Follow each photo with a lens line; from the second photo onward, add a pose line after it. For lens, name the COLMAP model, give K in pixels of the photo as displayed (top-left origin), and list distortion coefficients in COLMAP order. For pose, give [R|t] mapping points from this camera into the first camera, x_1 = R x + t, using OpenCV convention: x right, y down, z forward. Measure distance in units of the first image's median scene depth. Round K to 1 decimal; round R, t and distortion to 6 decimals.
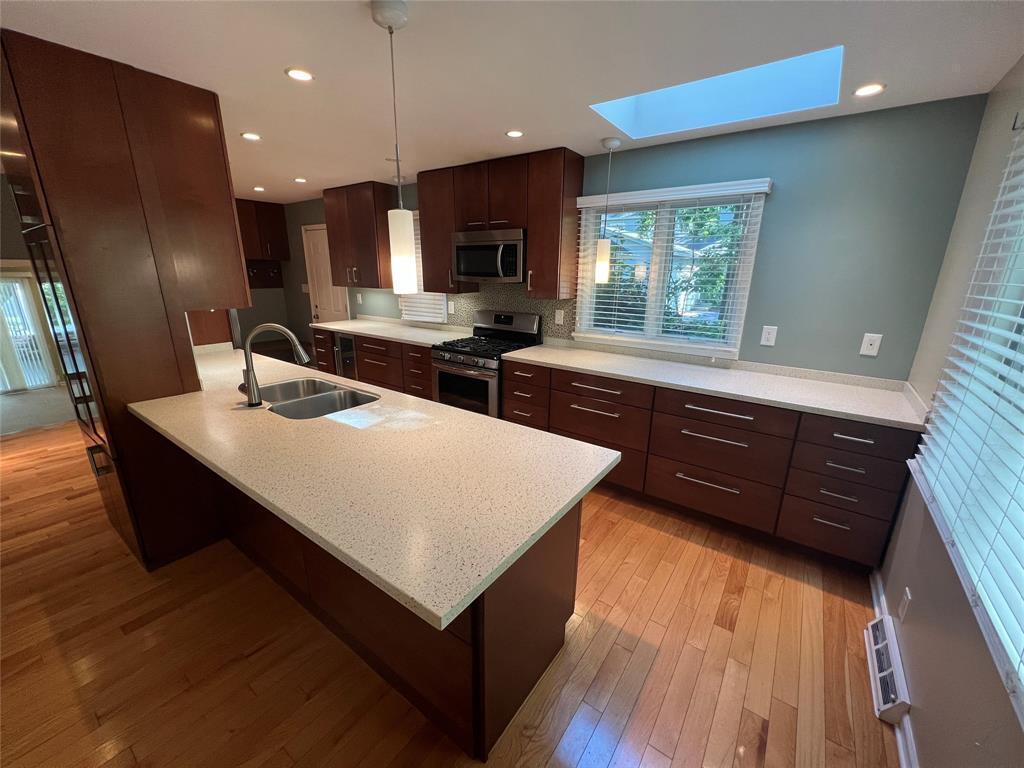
lens RADIAL K [[407.5, 0, 511.8], [0, 407.5, 388.0], [0, 0, 1]] dist [-0.001756, -0.000199]
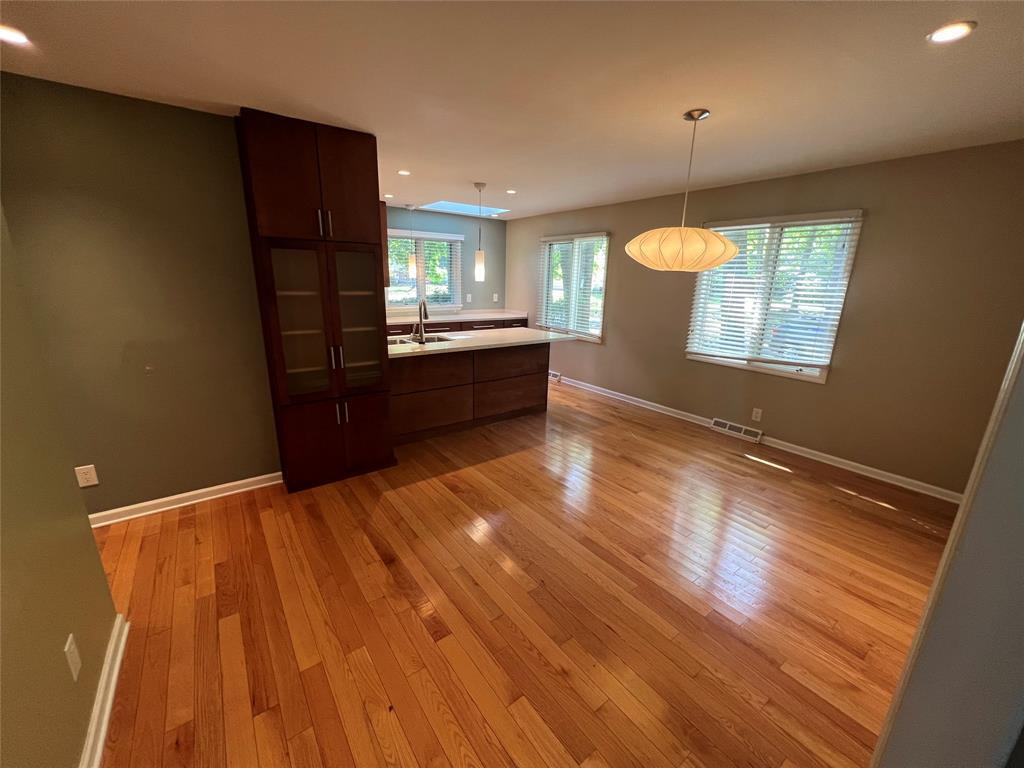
lens RADIAL K [[407.5, 0, 512.9], [0, 407.5, 383.8], [0, 0, 1]] dist [-0.001756, -0.000199]
pose [[0.287089, -0.247042, 0.925500, -1.853406], [0.241662, 0.953599, 0.179579, -0.014214], [-0.926919, 0.172102, 0.333469, 0.021879]]
